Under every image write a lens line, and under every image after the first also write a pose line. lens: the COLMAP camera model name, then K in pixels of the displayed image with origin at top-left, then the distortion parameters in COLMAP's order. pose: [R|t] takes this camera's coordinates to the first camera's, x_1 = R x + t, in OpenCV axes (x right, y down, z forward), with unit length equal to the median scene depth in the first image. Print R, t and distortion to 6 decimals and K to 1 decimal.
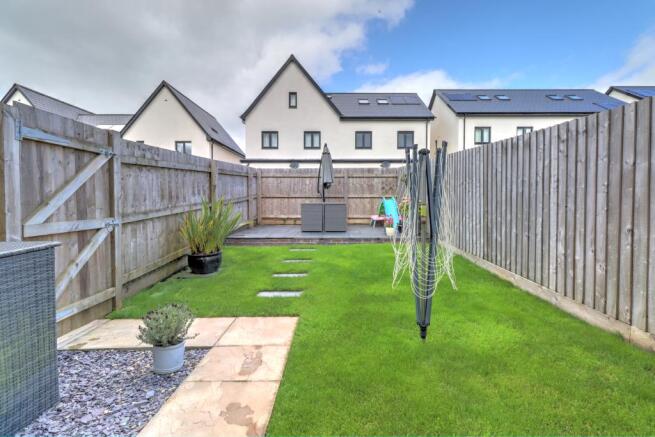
lens RADIAL K [[304.7, 0, 328.3], [0, 304.7, 218.1], [0, 0, 1]] dist [0.005437, 0.000255]
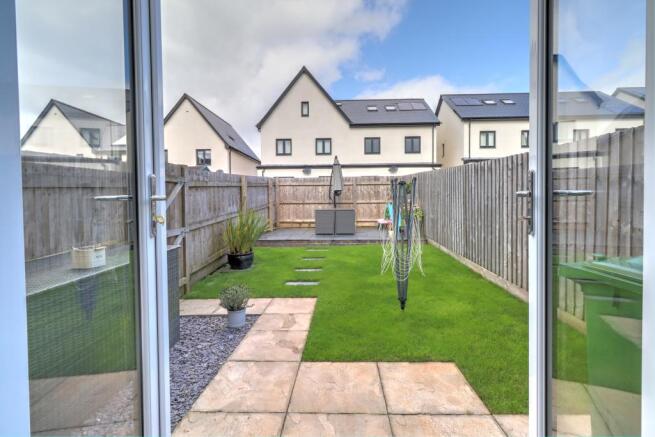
lens RADIAL K [[304.7, 0, 328.7], [0, 304.7, 216.9], [0, 0, 1]] dist [0.005437, 0.000255]
pose [[0.999331, -0.007531, -0.035776, 0.005059], [0.007331, 0.999957, -0.005724, -0.026817], [0.035818, 0.005458, 0.999343, -0.277912]]
